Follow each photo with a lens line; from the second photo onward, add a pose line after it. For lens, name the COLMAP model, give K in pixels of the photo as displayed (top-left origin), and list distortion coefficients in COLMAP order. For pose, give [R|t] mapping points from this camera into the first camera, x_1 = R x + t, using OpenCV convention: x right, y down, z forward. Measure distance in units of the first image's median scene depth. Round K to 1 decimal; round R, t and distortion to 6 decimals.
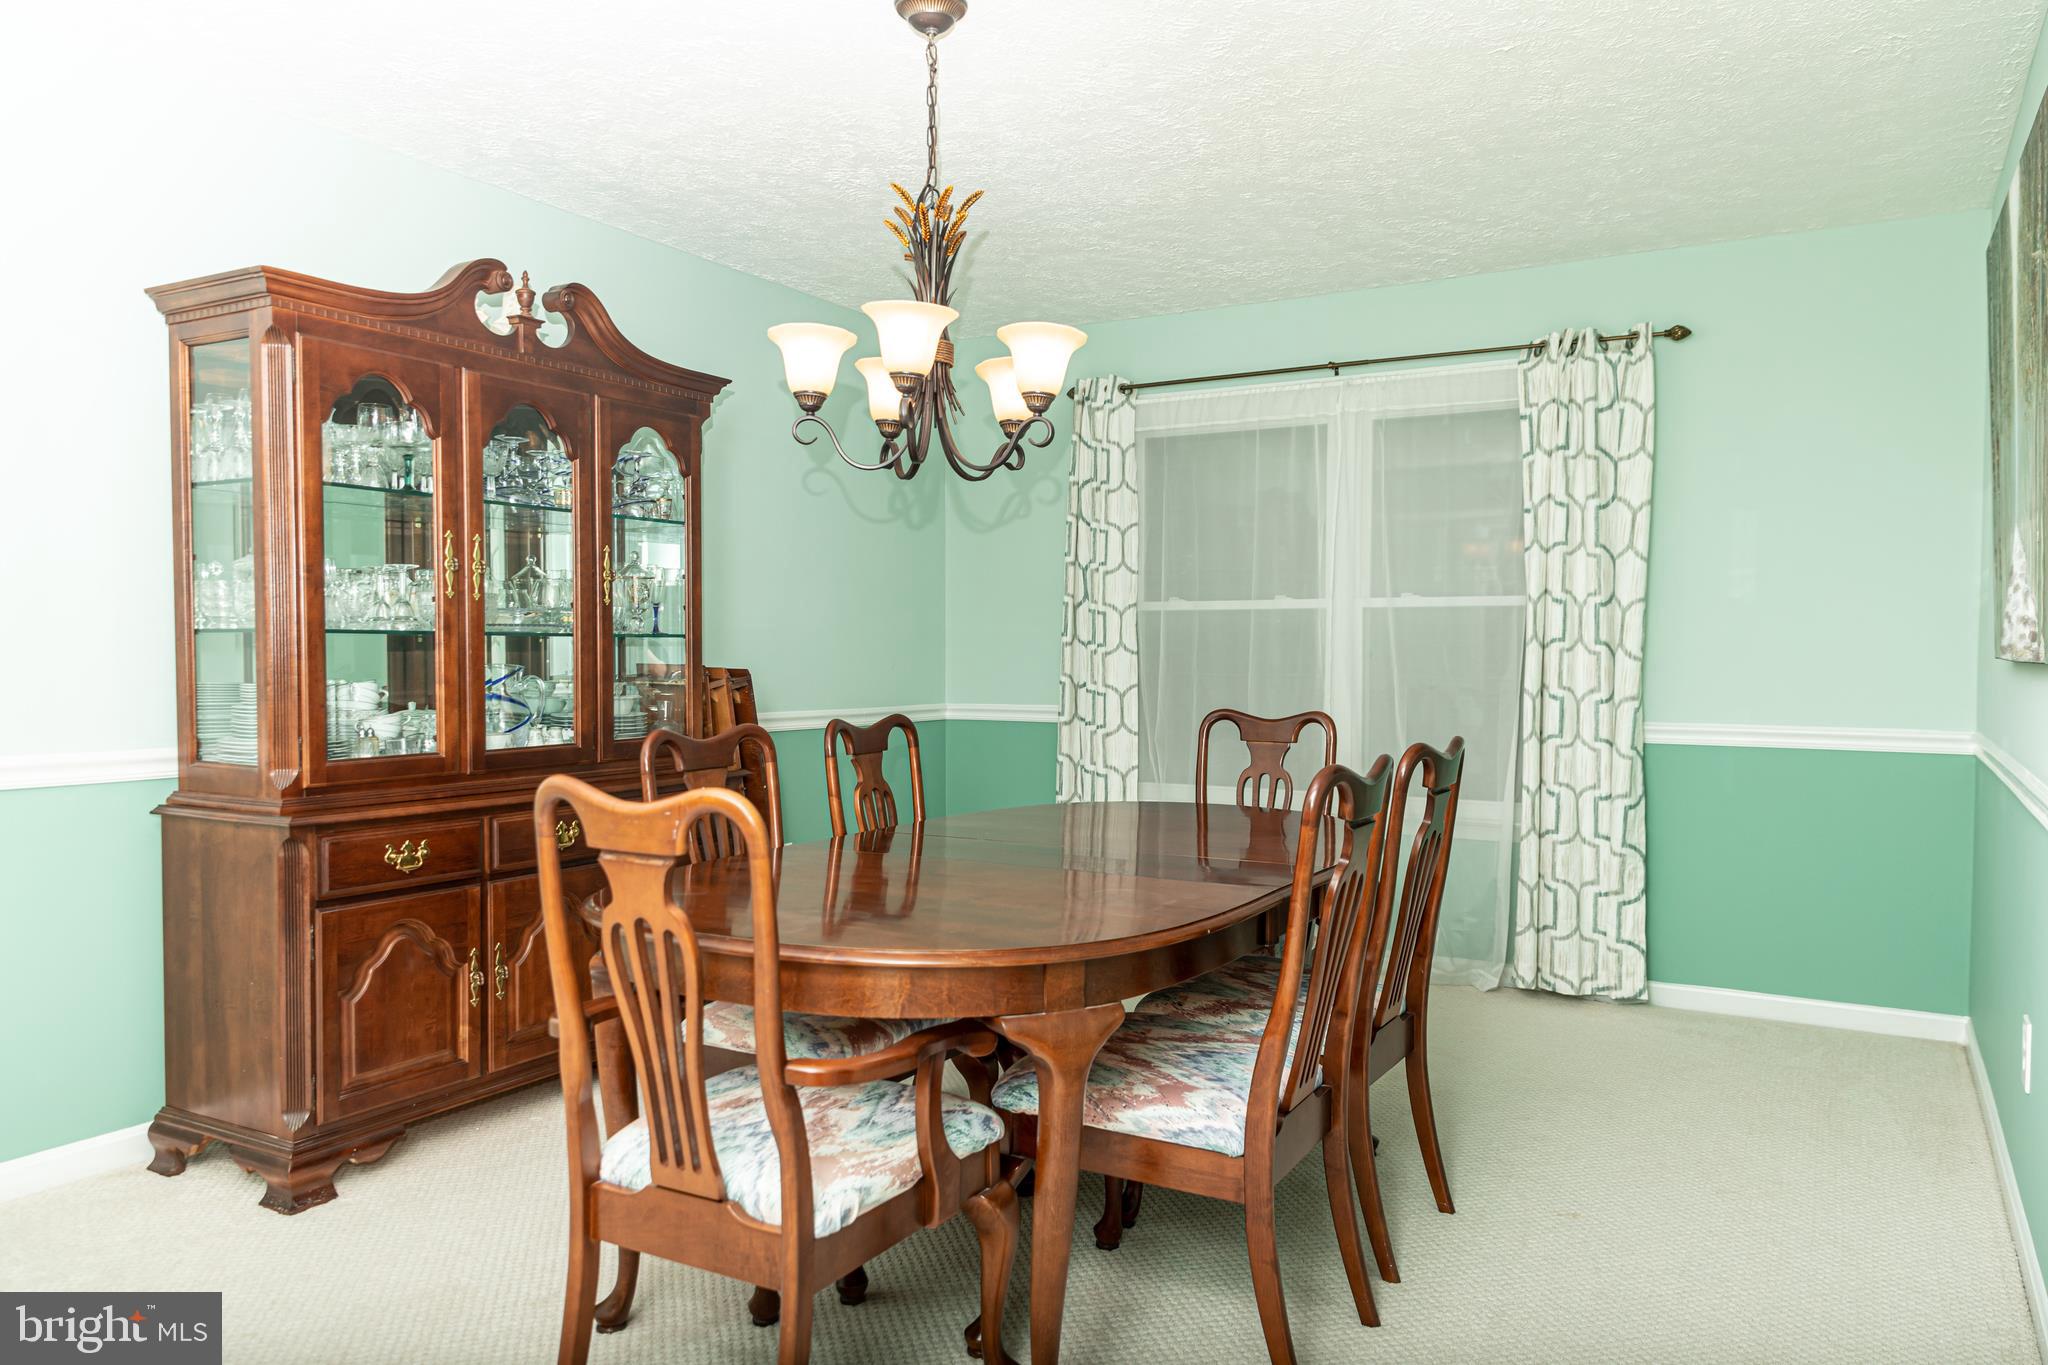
lens RADIAL K [[1418.2, 0, 1022.2], [0, 1418.2, 682.2], [0, 0, 1]] dist [0.009895, -0.007736]
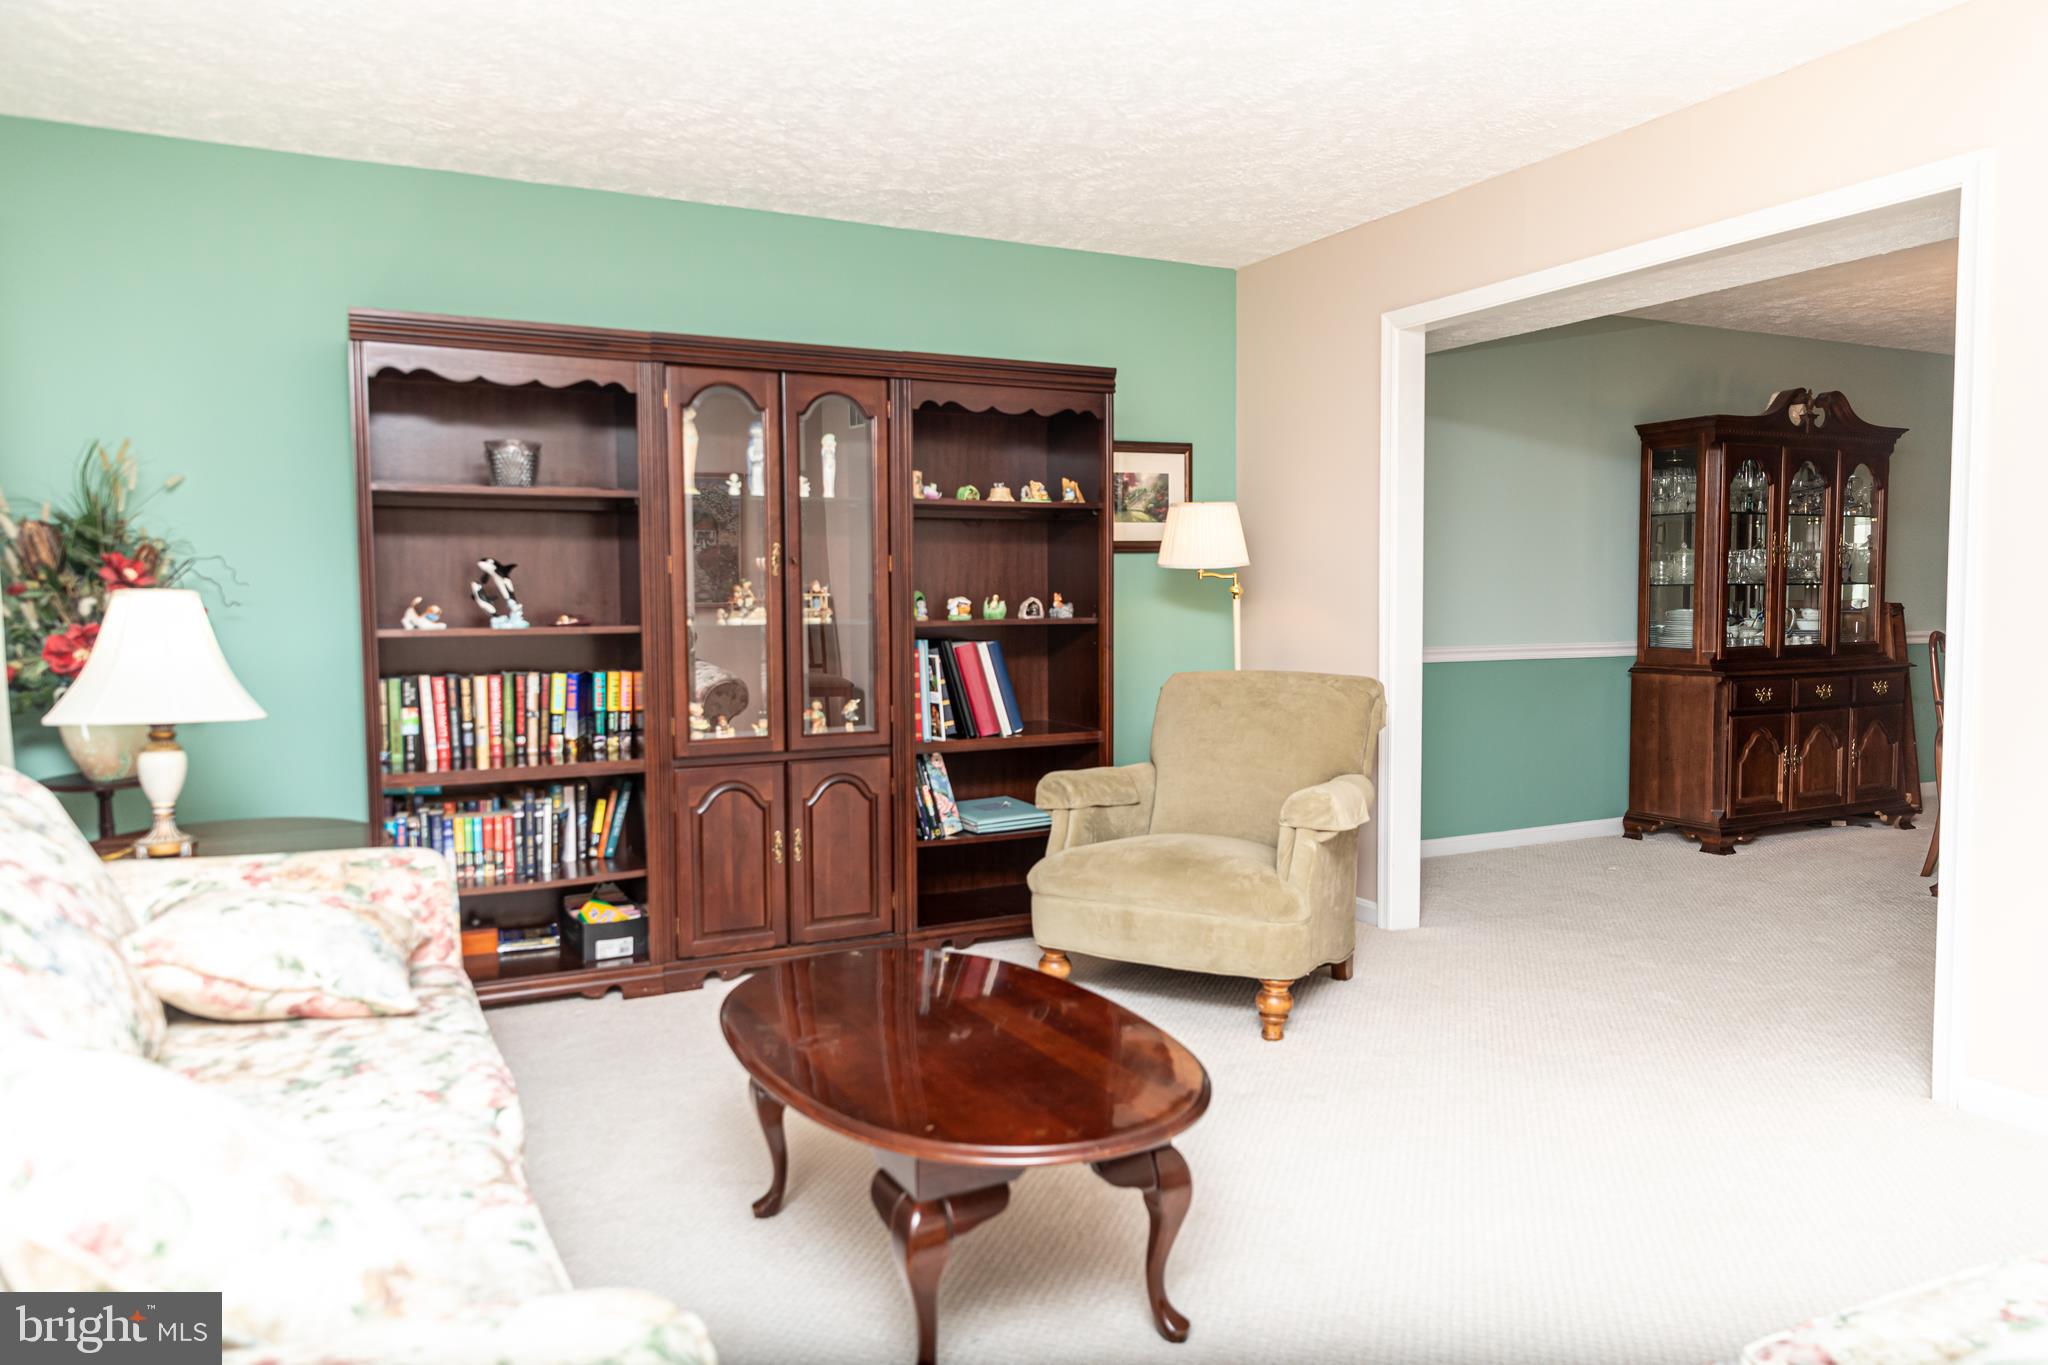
lens RADIAL K [[1418.2, 0, 1033.5], [0, 1418.2, 681.7], [0, 0, 1]] dist [0.009895, -0.007736]
pose [[0.847350, 0.022145, -0.530572, -0.230162], [-0.000929, 0.999190, 0.040220, 0.022050], [0.531033, -0.033588, 0.846685, -1.221074]]
